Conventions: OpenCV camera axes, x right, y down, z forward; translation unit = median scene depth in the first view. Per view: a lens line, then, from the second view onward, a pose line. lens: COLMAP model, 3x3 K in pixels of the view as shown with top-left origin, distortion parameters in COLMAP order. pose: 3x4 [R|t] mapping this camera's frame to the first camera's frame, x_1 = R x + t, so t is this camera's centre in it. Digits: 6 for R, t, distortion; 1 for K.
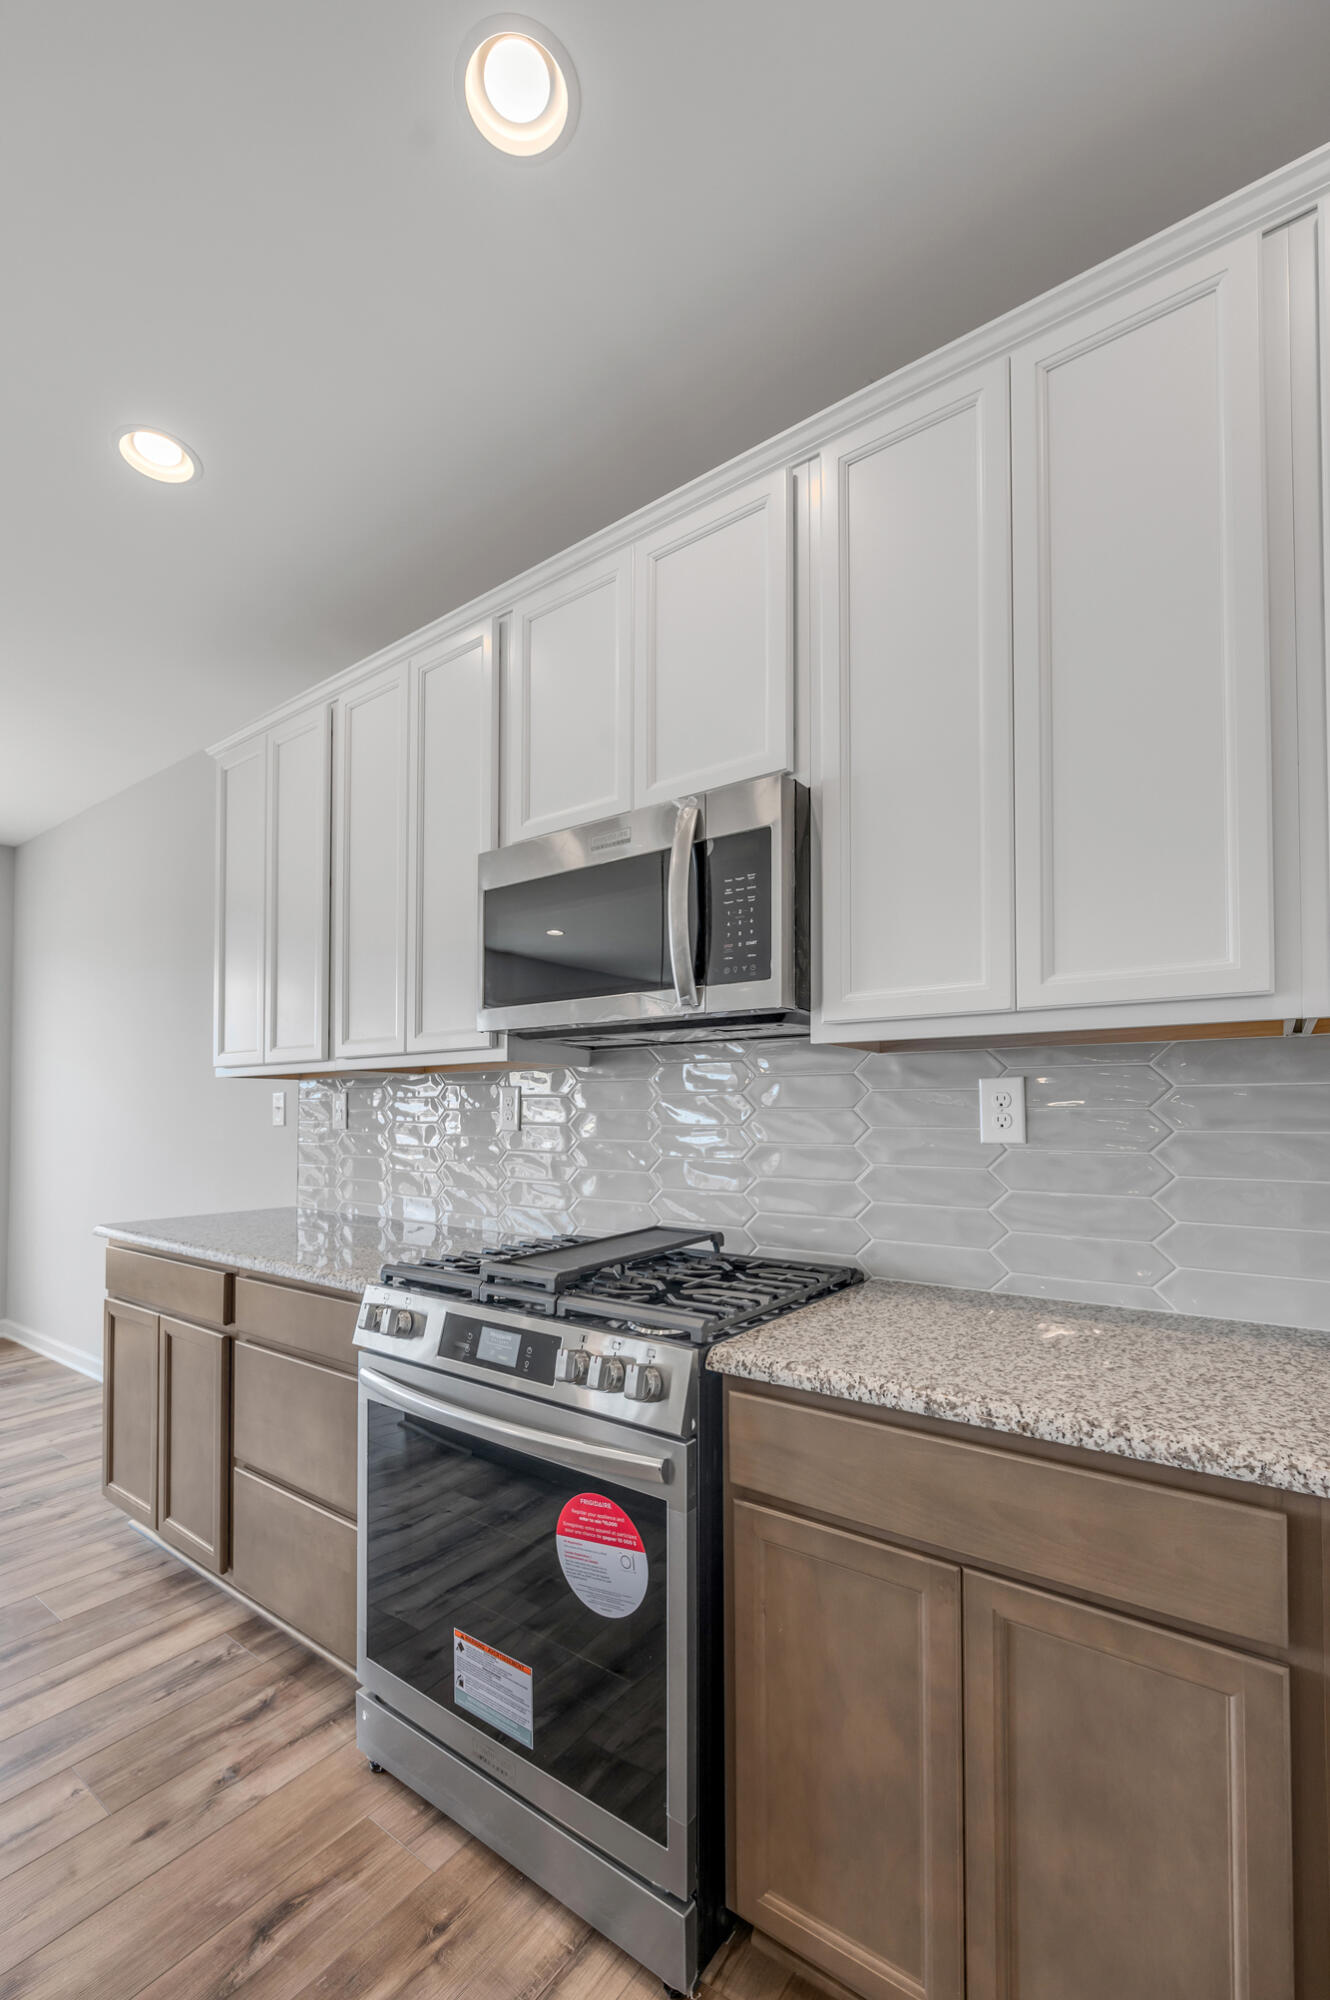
lens RADIAL K [[831.1, 0, 624.0], [0, 831.1, 1118.2], [0, 0, 1]] dist [-0.006216, 0.002369]
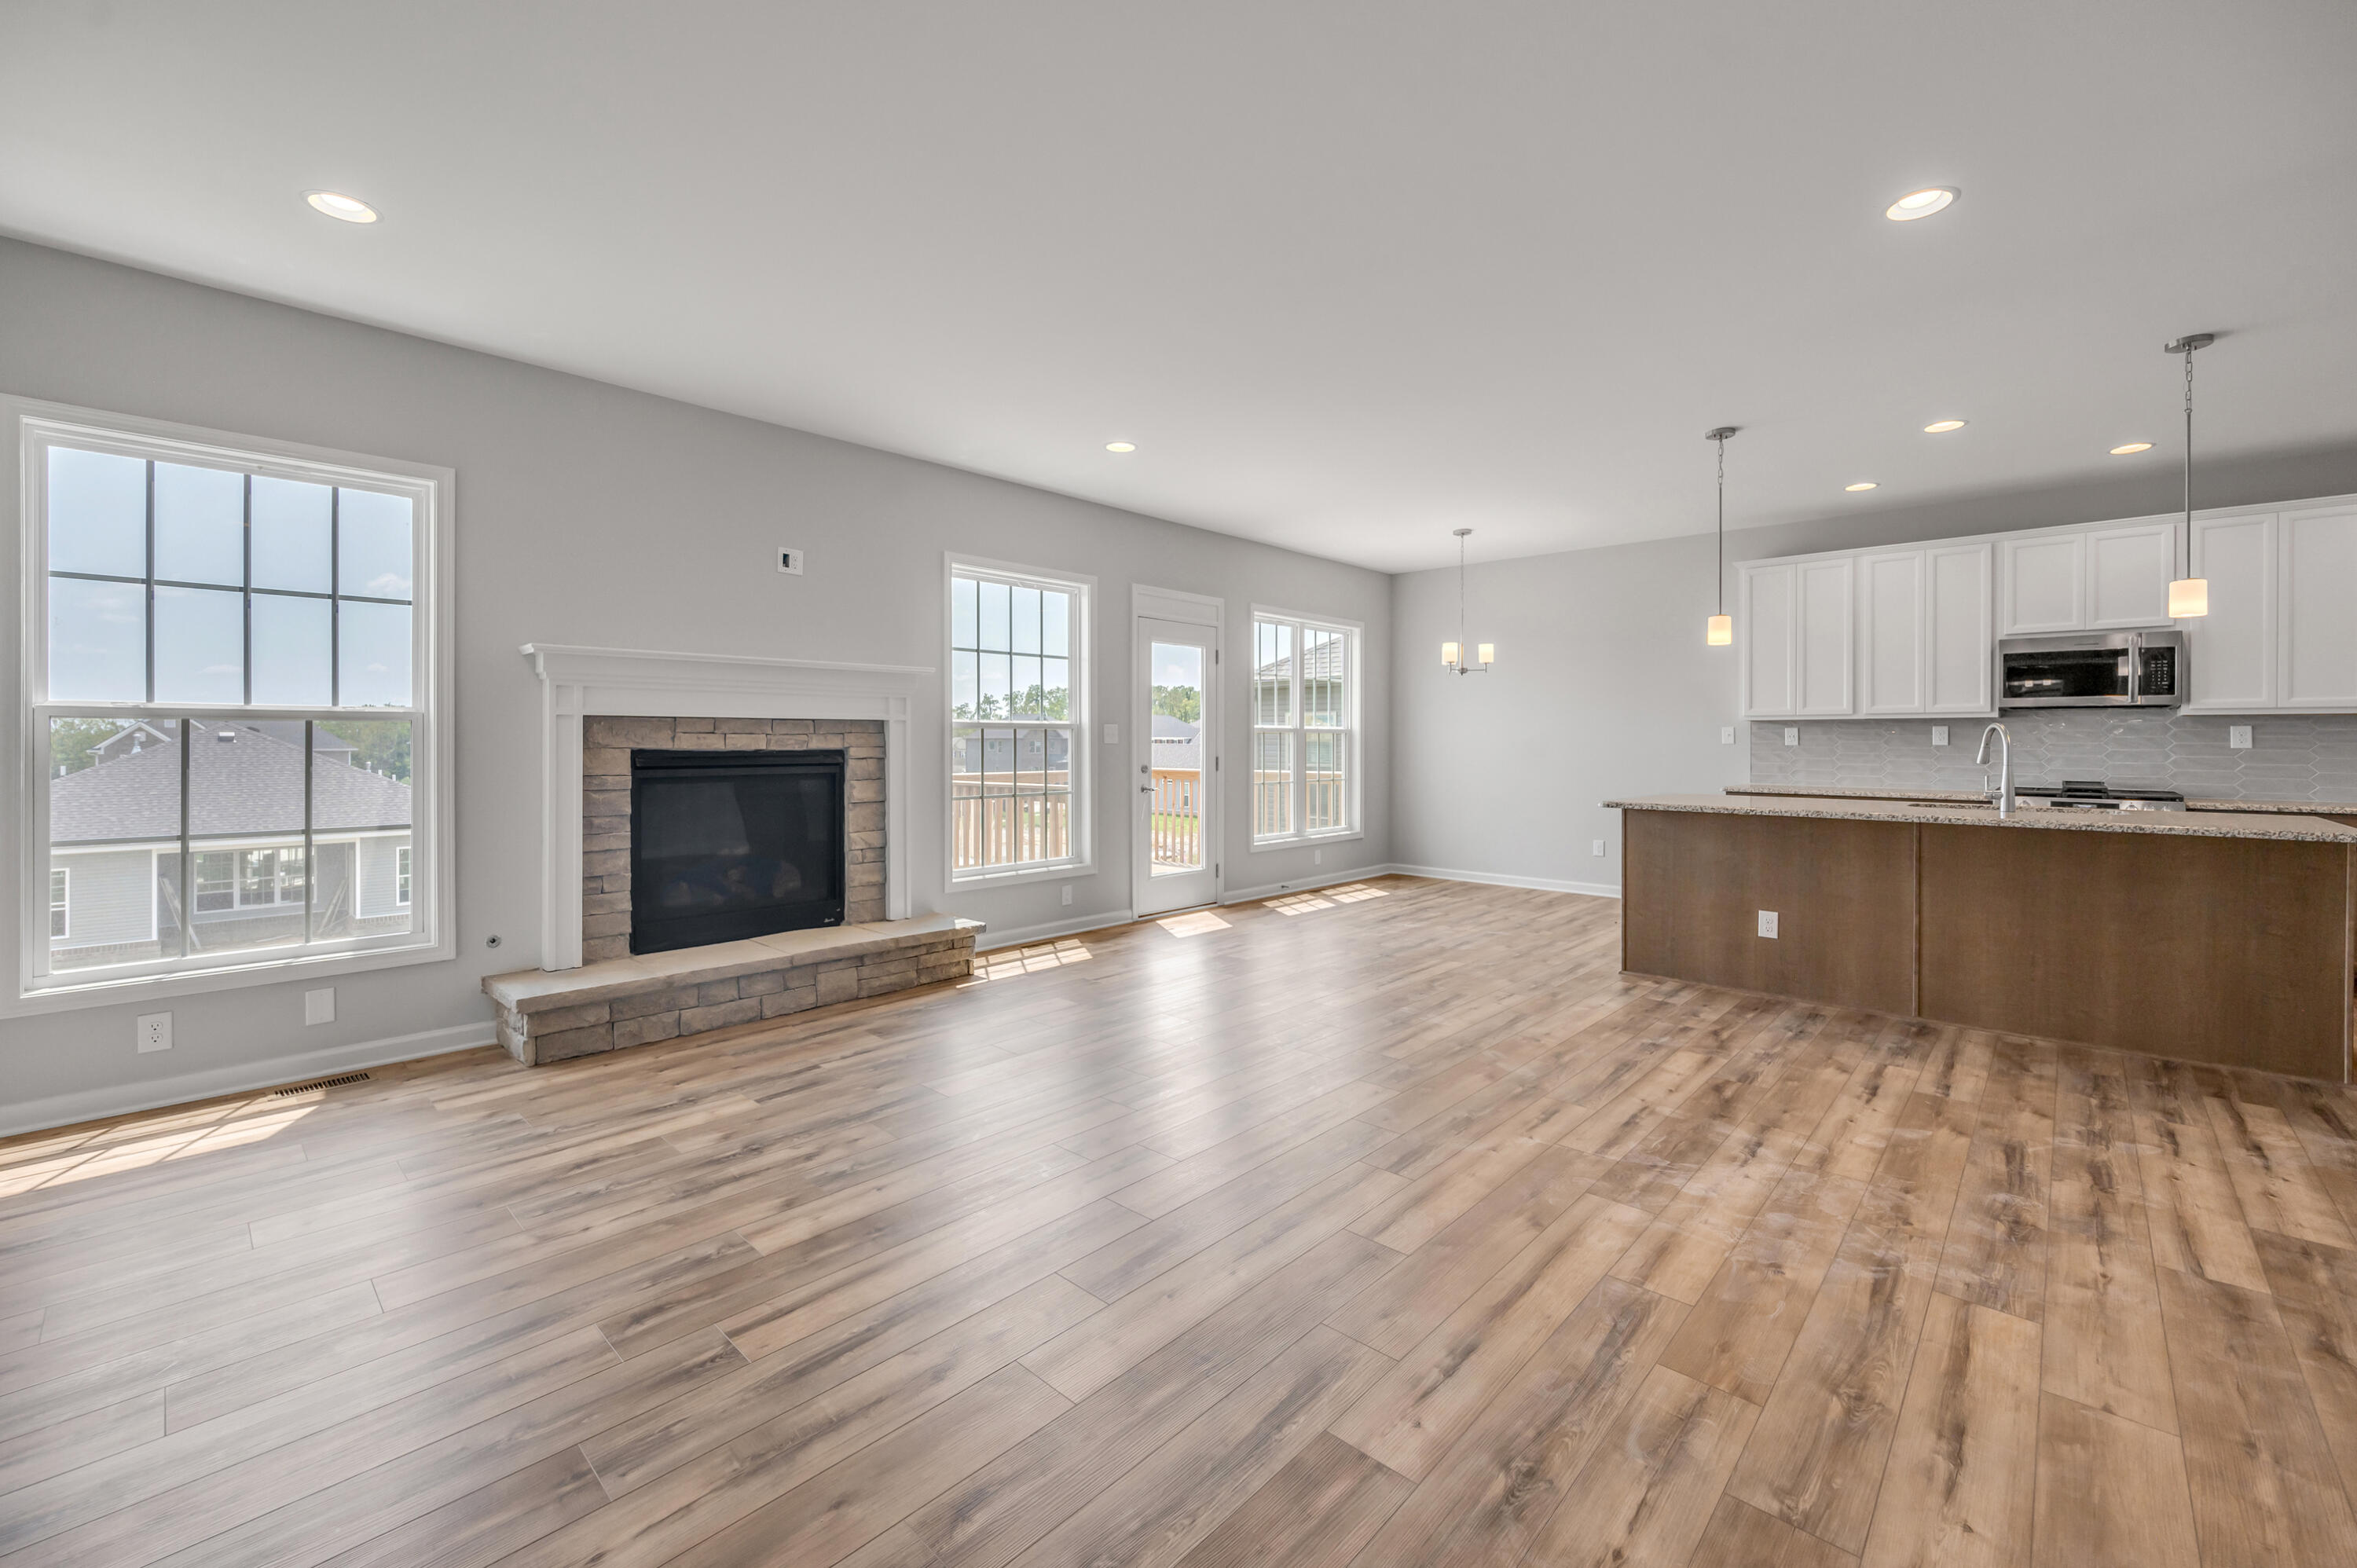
lens RADIAL K [[979.4, 0, 1161.5], [0, 979.4, 741.9], [0, 0, 1]] dist [-0.006216, 0.002369]
pose [[0.994395, 0.008337, -0.105402, -2.809653], [-0.009271, 0.999922, -0.008373, 0.068347], [0.105324, 0.009304, 0.994394, -2.661368]]
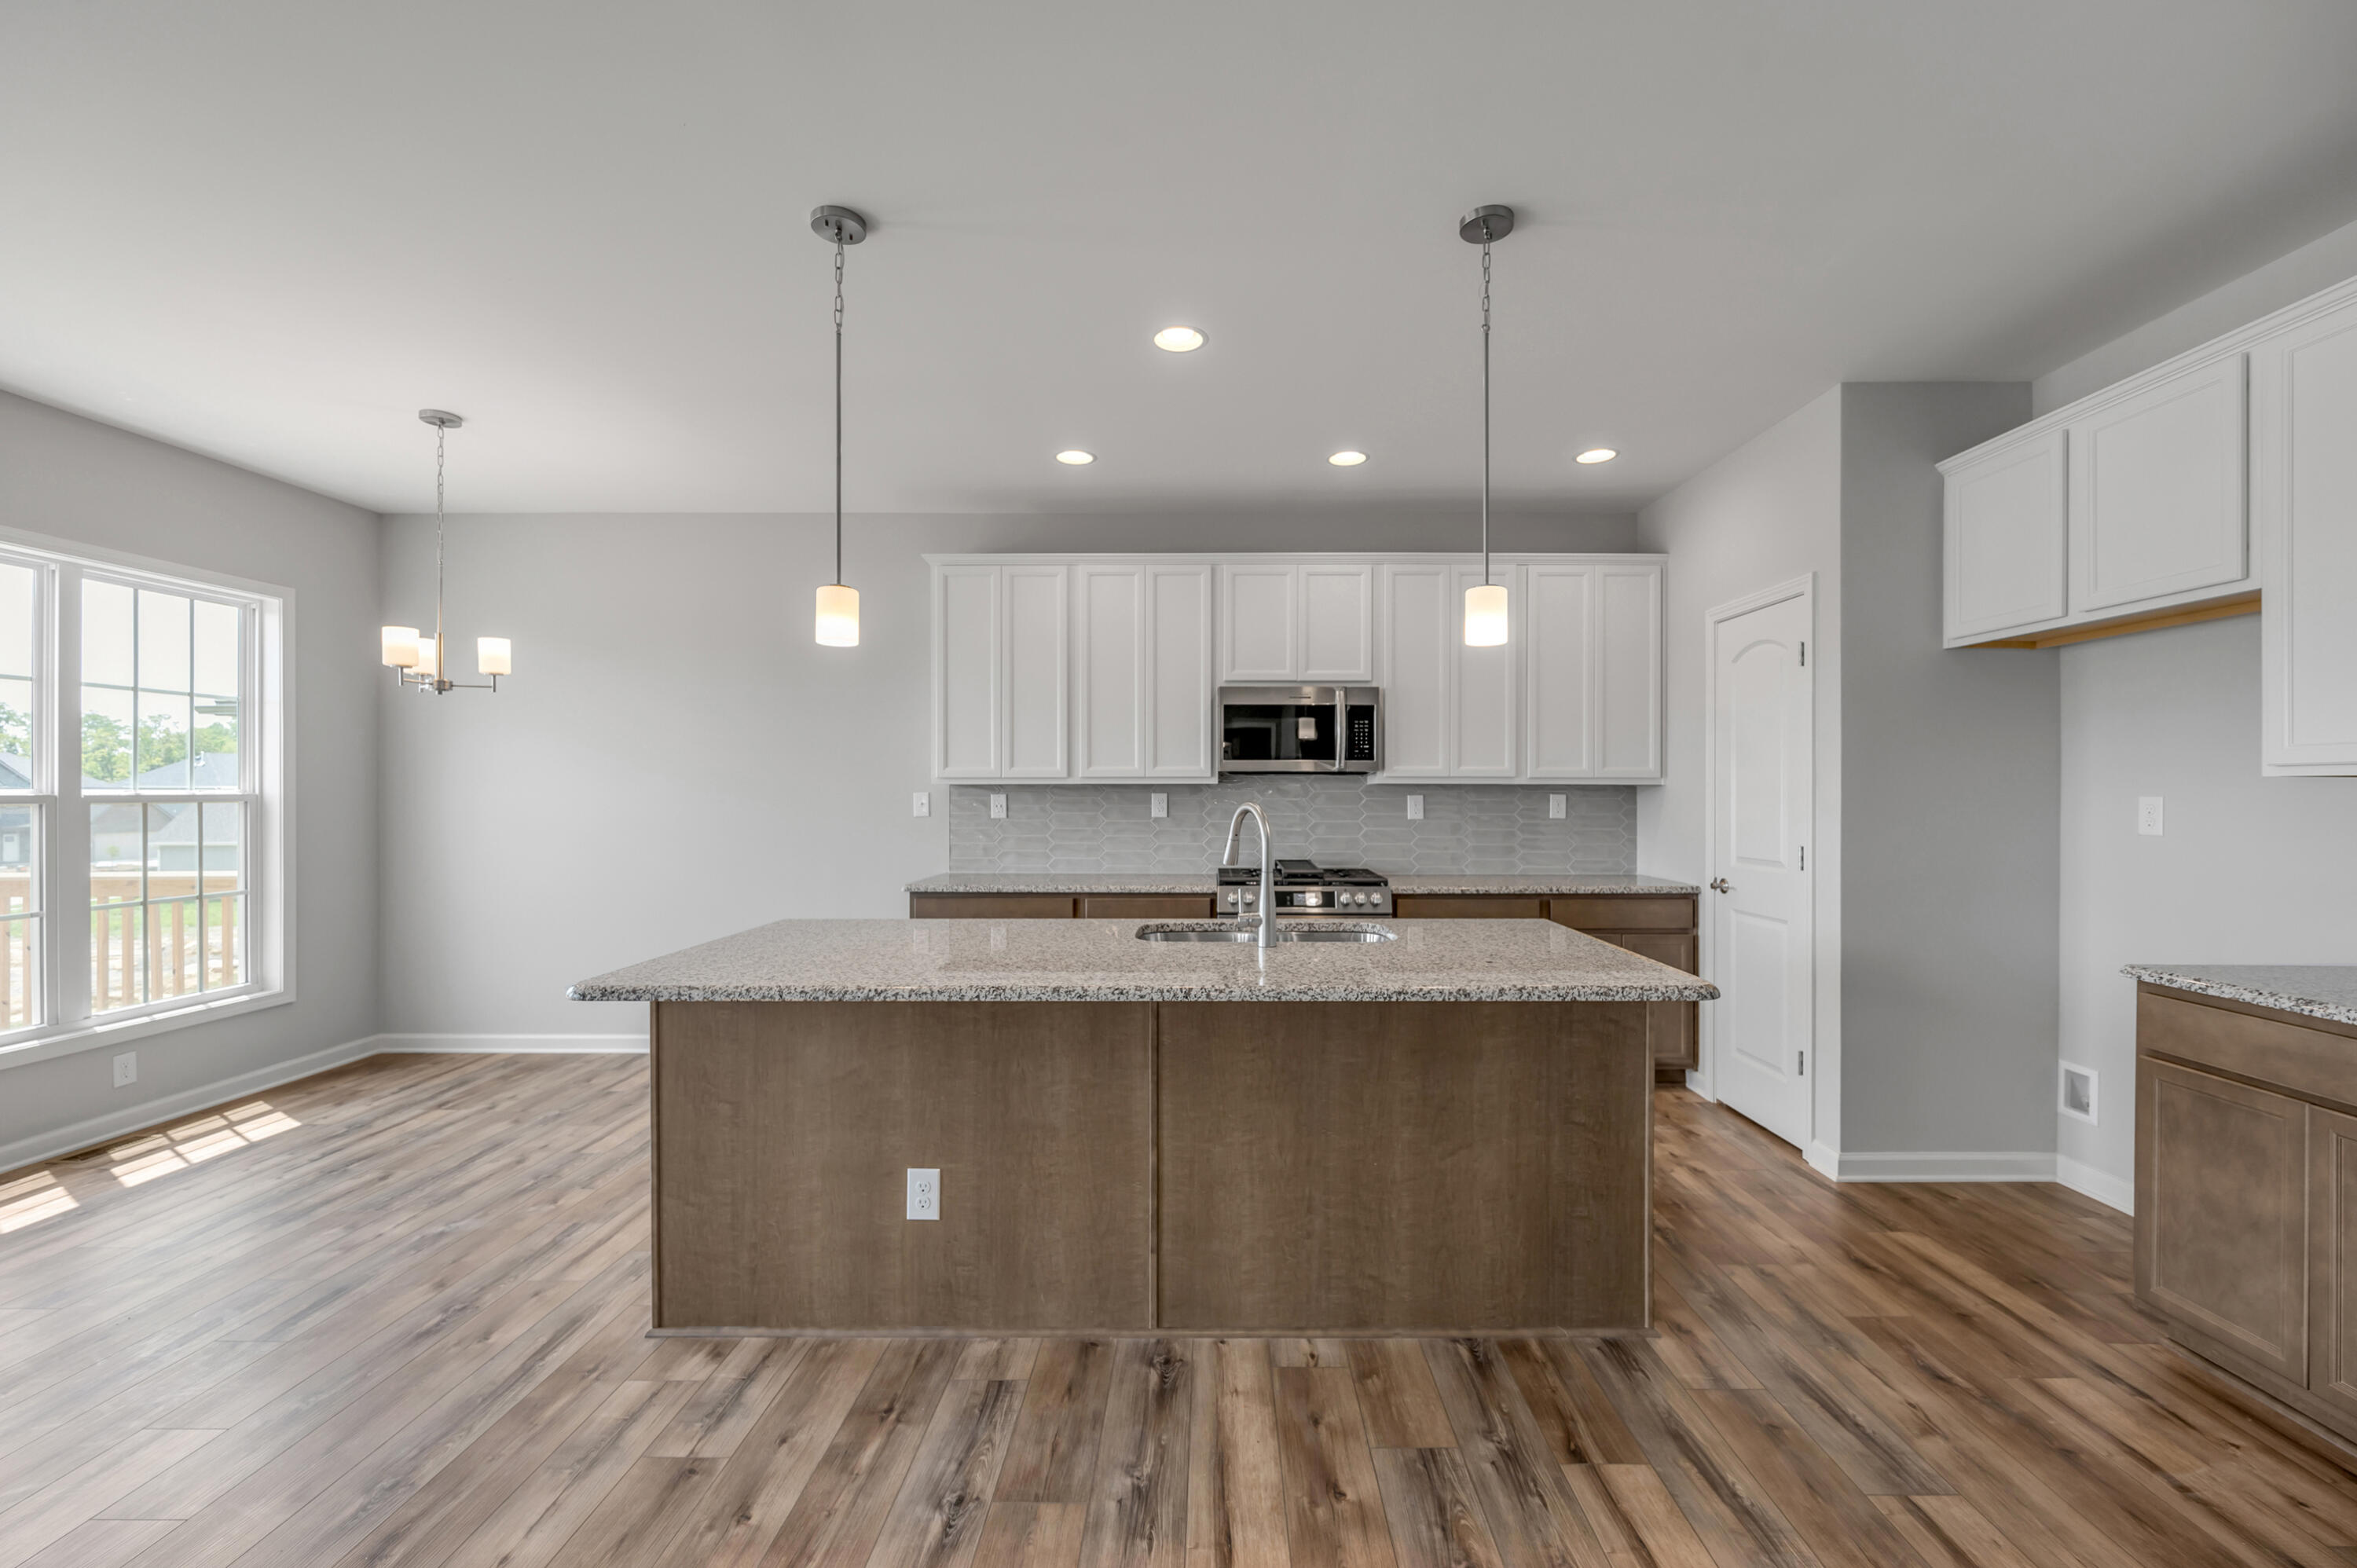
lens RADIAL K [[979.4, 0, 1211.3], [0, 979.4, 793.6], [0, 0, 1]] dist [-0.006216, 0.002369]
pose [[0.798276, 0.002942, 0.602284, -1.888771], [0.001914, 0.999971, -0.007422, -0.028546], [-0.602288, 0.007078, 0.798247, -1.073368]]
